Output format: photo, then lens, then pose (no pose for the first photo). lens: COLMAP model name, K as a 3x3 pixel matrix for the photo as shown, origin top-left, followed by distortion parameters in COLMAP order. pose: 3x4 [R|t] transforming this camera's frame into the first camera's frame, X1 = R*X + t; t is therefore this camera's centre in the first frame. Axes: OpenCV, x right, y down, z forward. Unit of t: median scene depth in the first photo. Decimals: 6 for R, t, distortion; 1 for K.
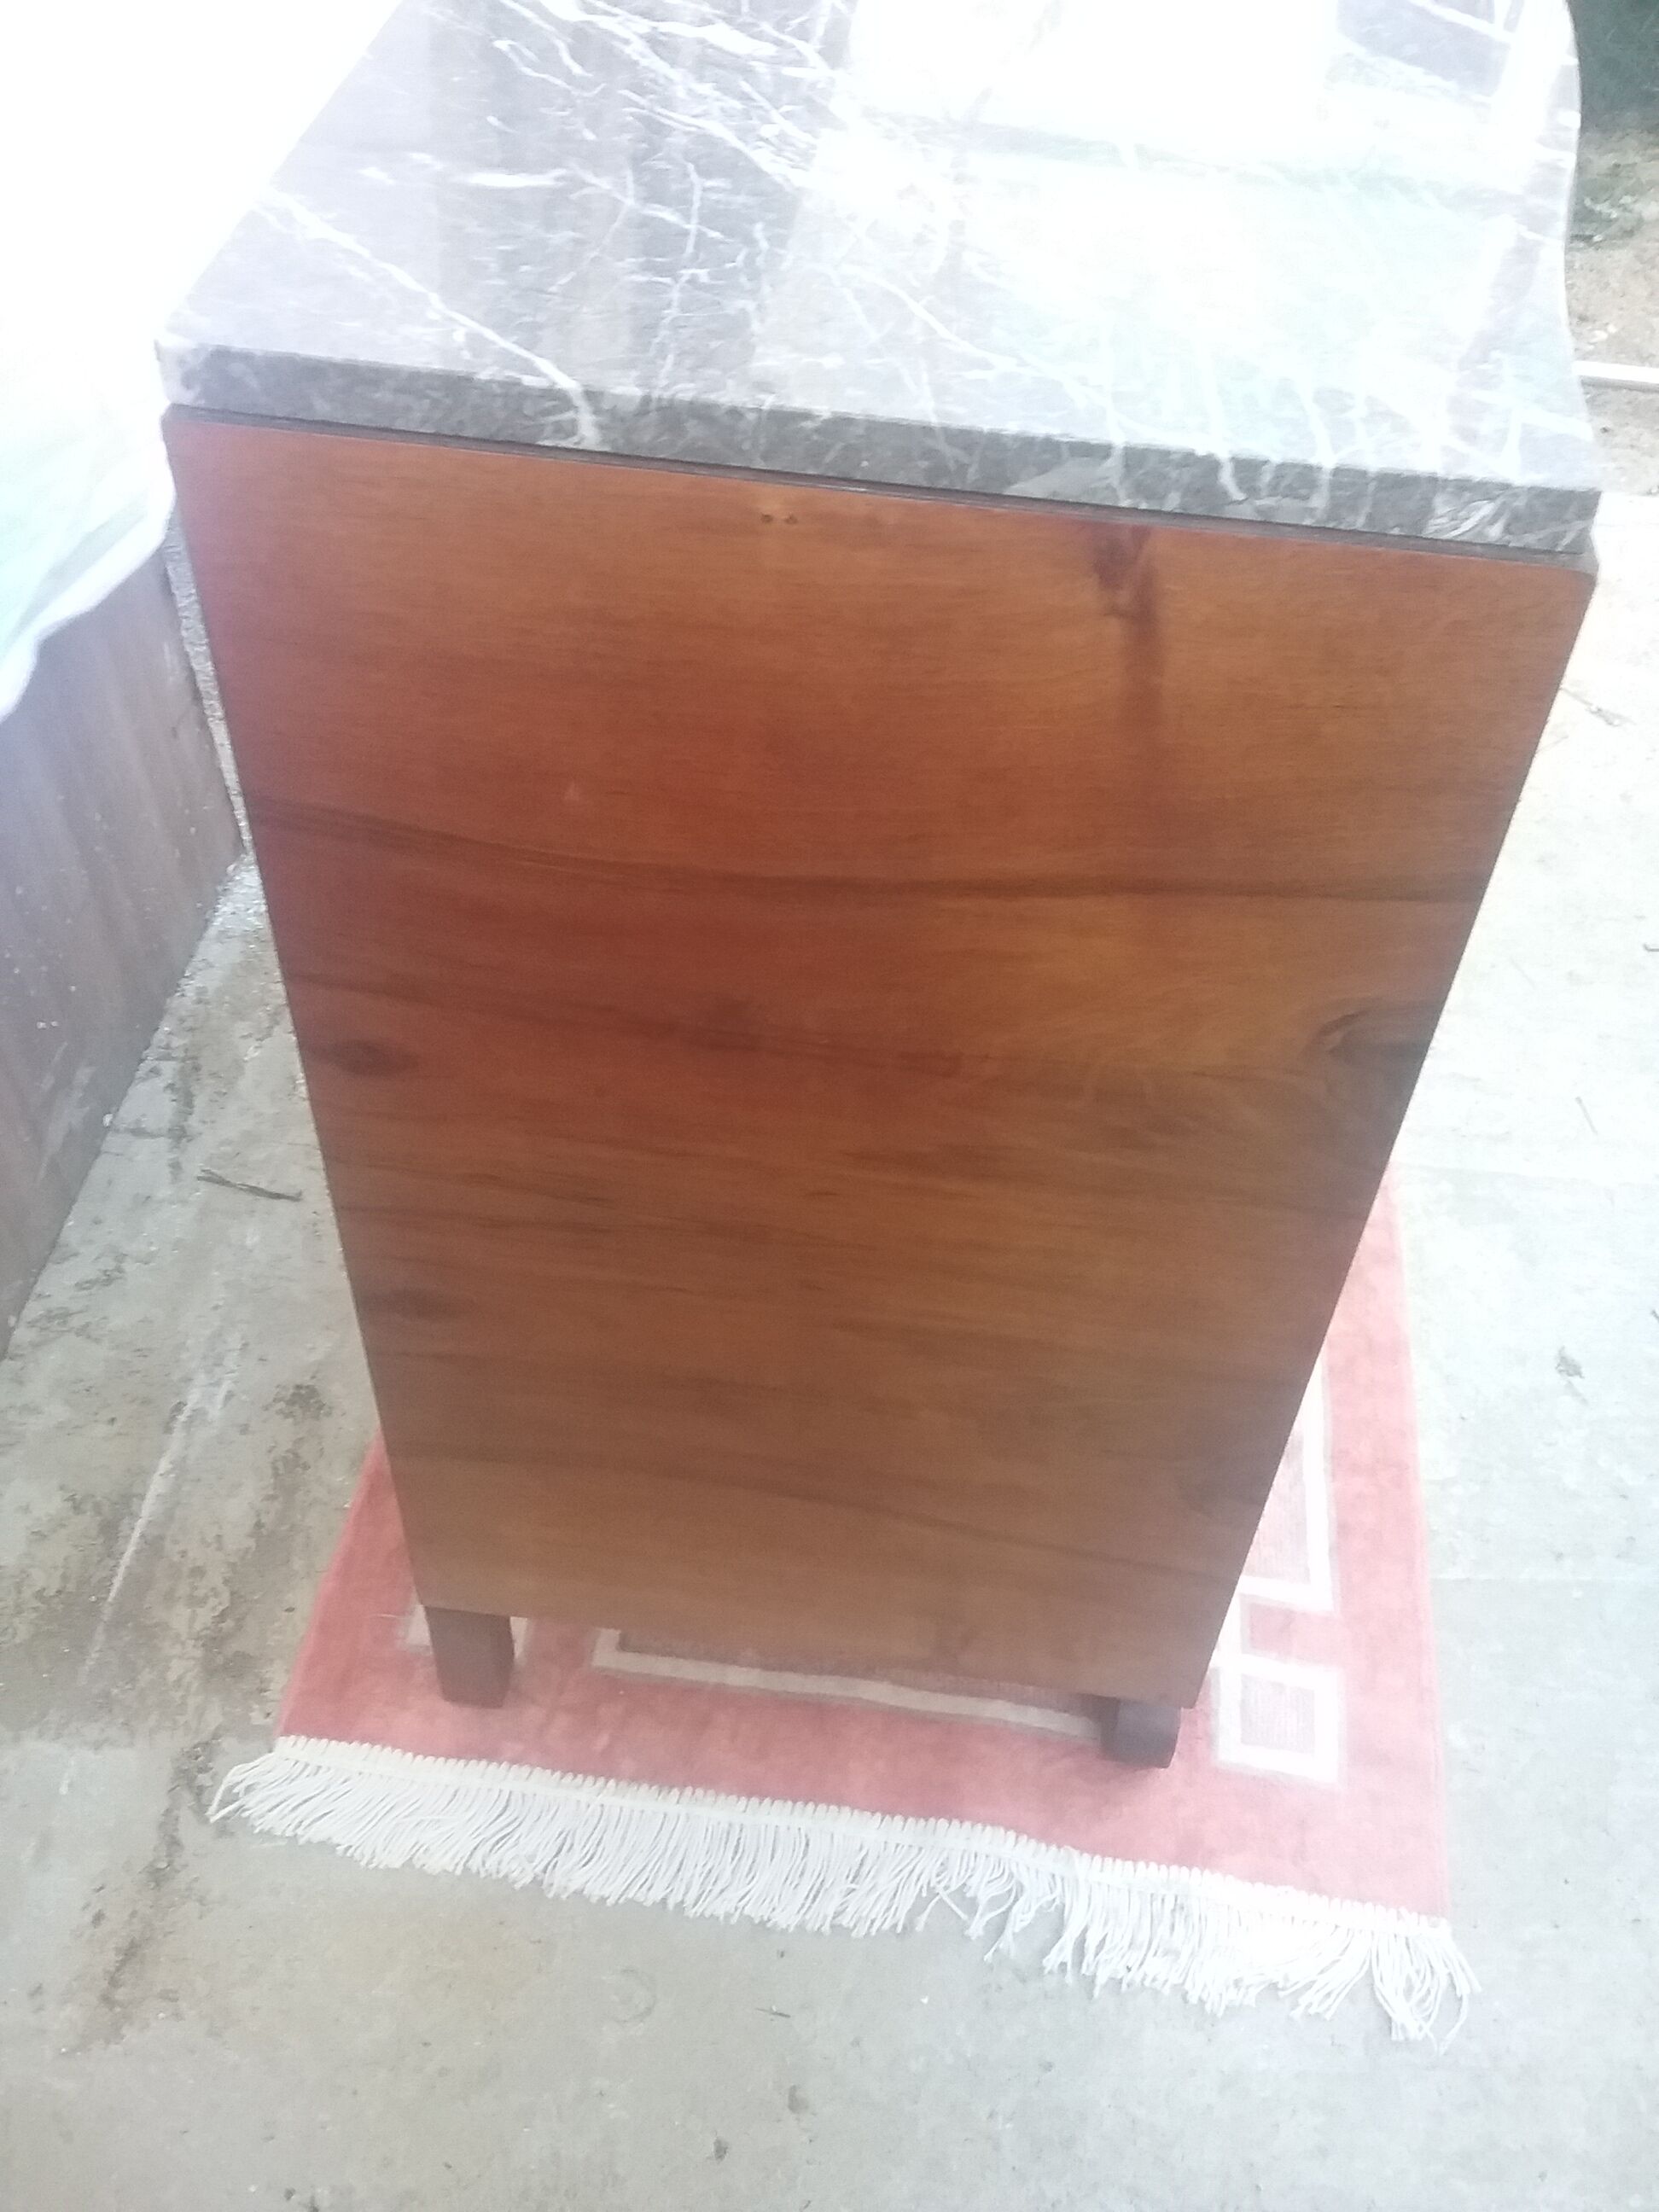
lens RADIAL K [[2057.4, 0, 849.2], [0, 2057.4, 1120.5], [0, 0, 1]] dist [0.117901, -0.215996]
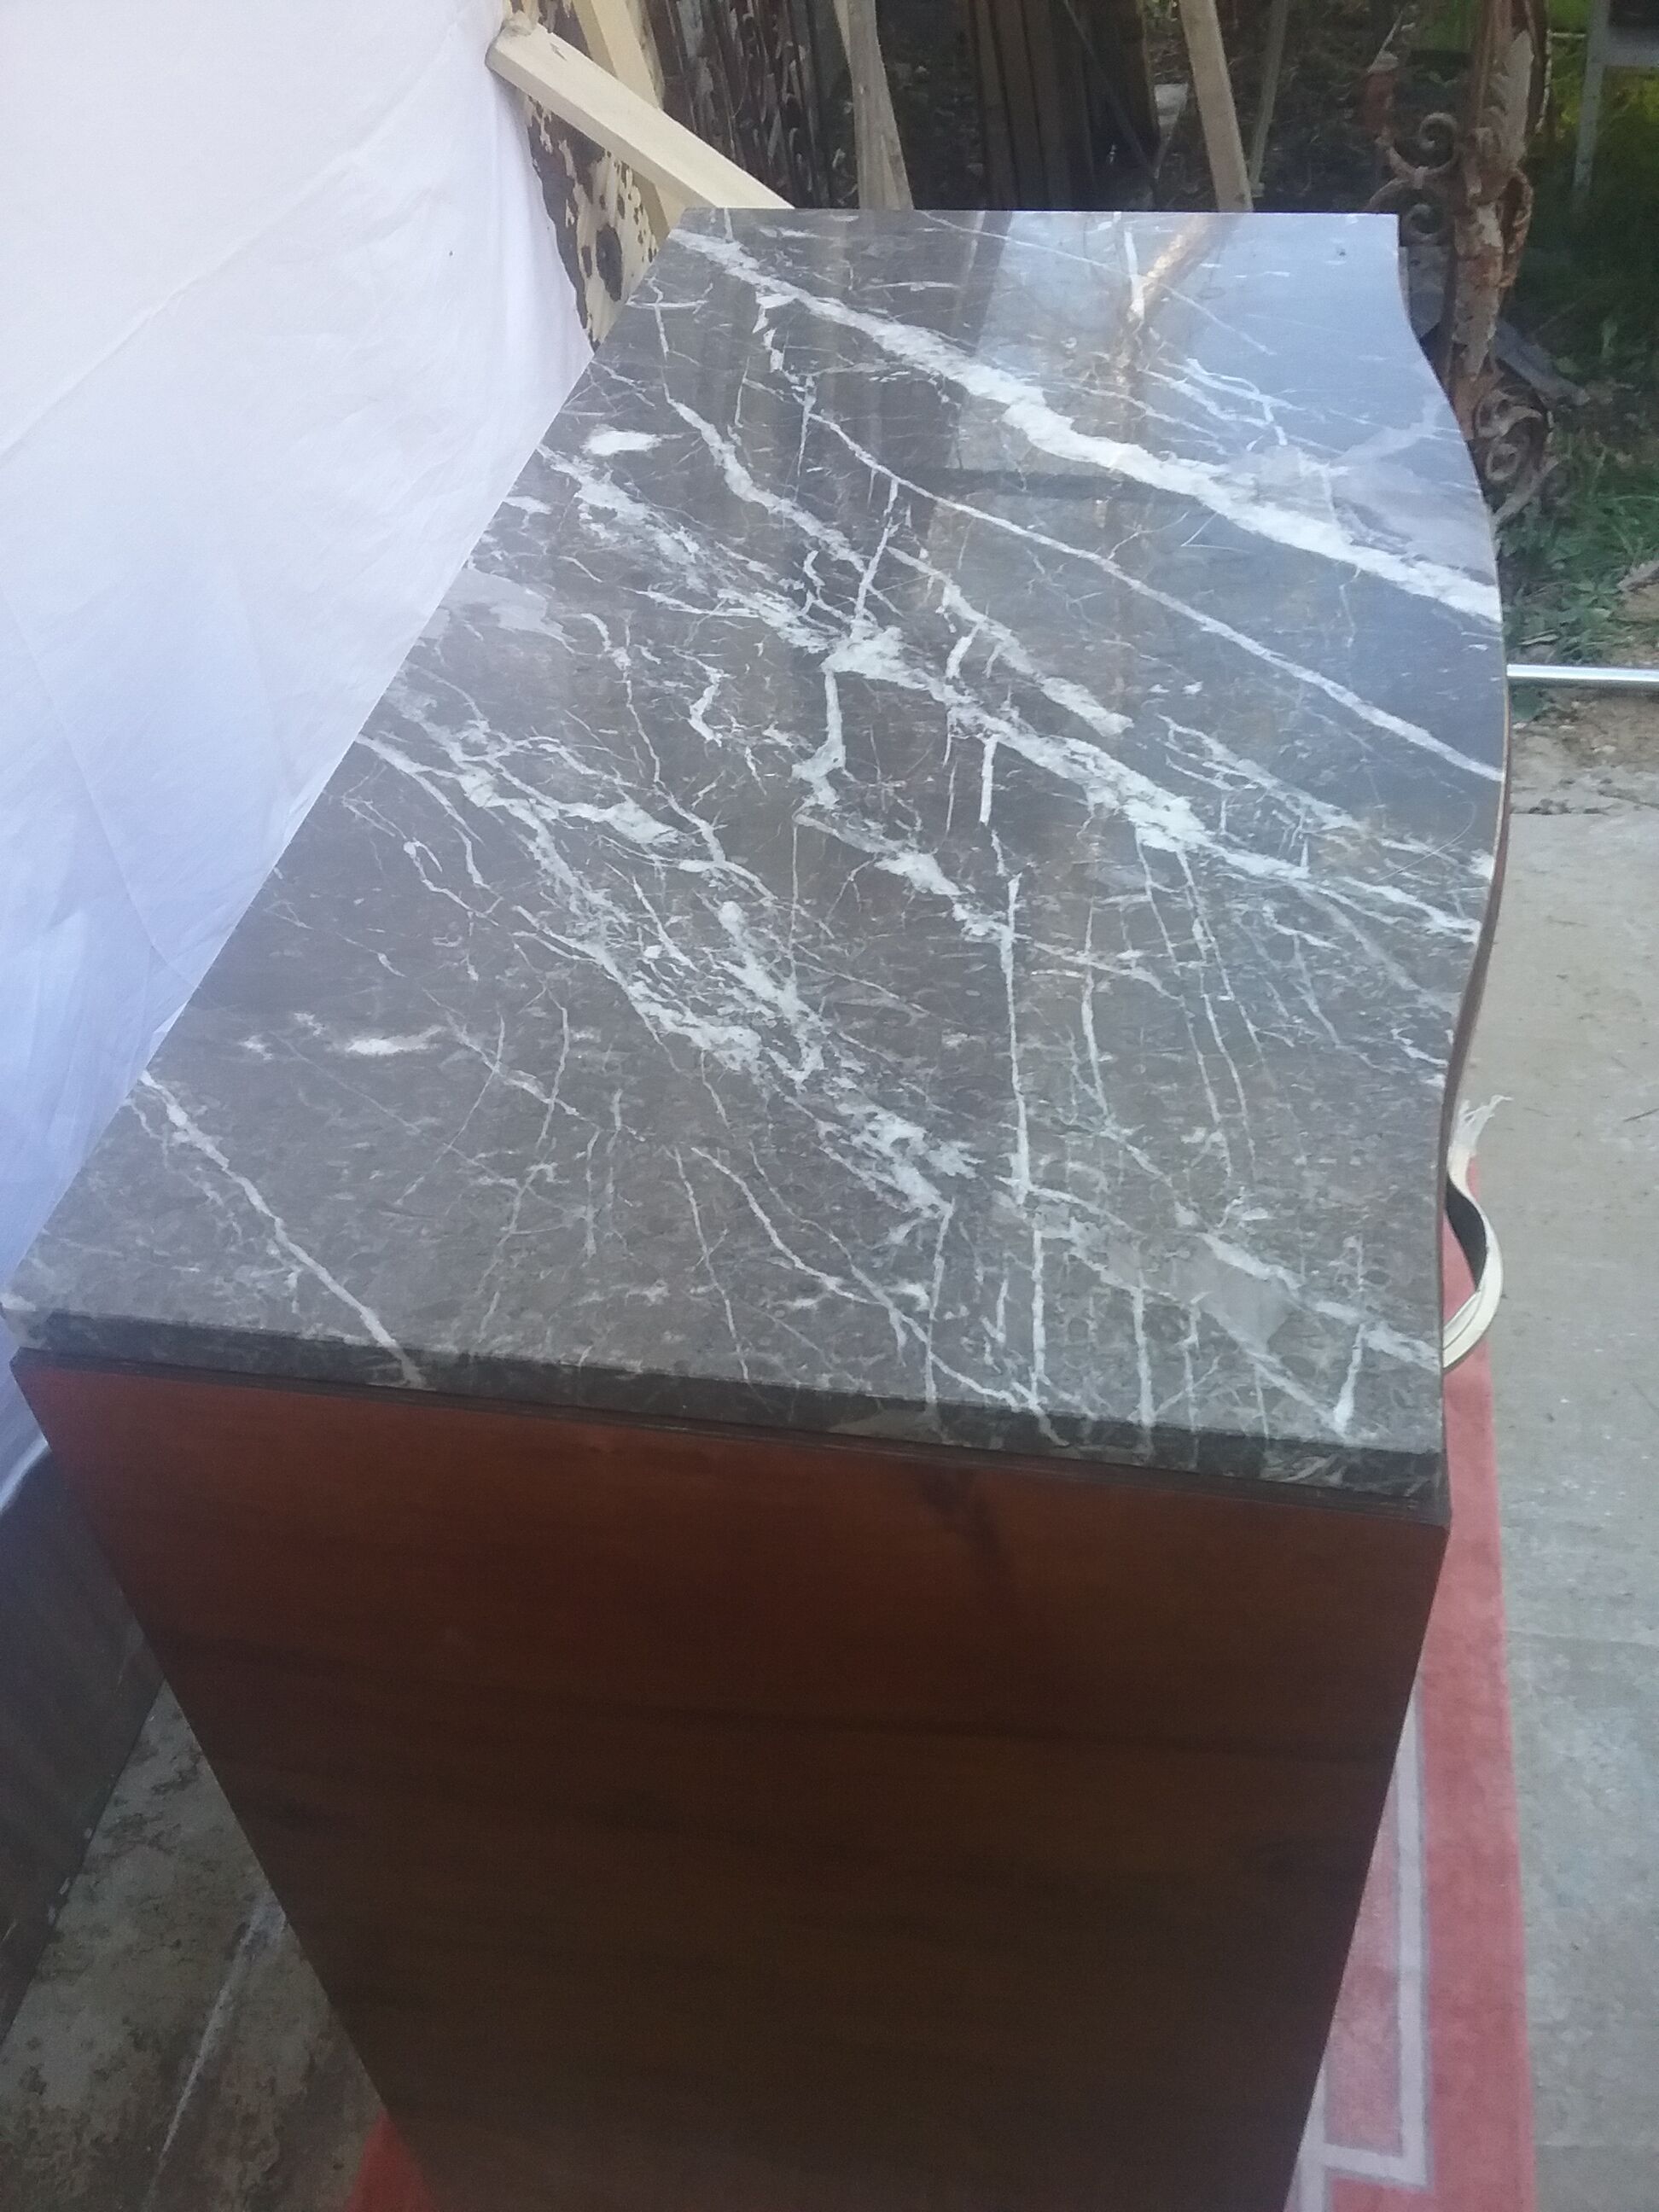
lens RADIAL K [[2057.4, 0, 849.2], [0, 2057.4, 1120.5], [0, 0, 1]] dist [0.117901, -0.215996]
pose [[0.993431, -0.028227, -0.110894, 0.174763], [0.020459, 0.997296, -0.070579, -0.335864], [0.112586, 0.067847, 0.991323, 0.022559]]
